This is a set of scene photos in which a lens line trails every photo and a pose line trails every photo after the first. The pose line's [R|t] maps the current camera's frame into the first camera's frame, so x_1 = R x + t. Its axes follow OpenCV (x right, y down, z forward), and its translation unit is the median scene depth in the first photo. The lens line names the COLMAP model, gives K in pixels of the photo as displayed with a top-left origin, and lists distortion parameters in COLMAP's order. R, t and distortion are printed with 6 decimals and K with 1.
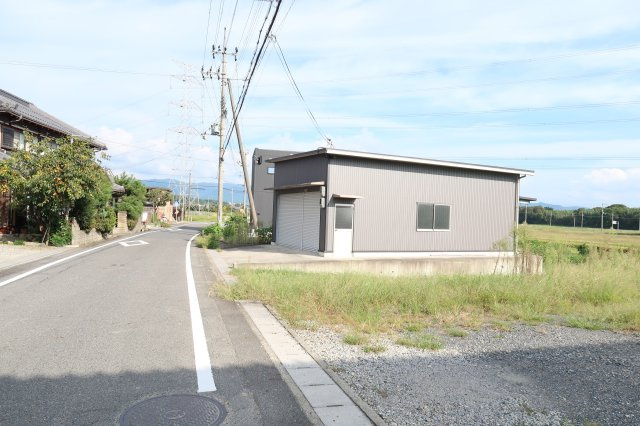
lens RADIAL K [[441.6, 0, 319.0], [0, 441.6, 202.7], [0, 0, 1]] dist [-0.030603, 0.014411]
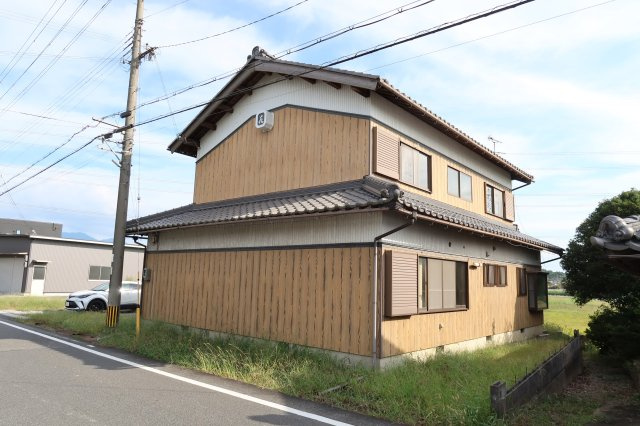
lens RADIAL K [[441.6, 0, 319.5], [0, 441.6, 214.8], [0, 0, 1]] dist [-0.030603, 0.014411]
pose [[0.852780, 0.068099, 0.517811, 0.082822], [-0.016085, 0.994417, -0.104289, -0.030948], [-0.522022, 0.080607, 0.849114, -0.989321]]
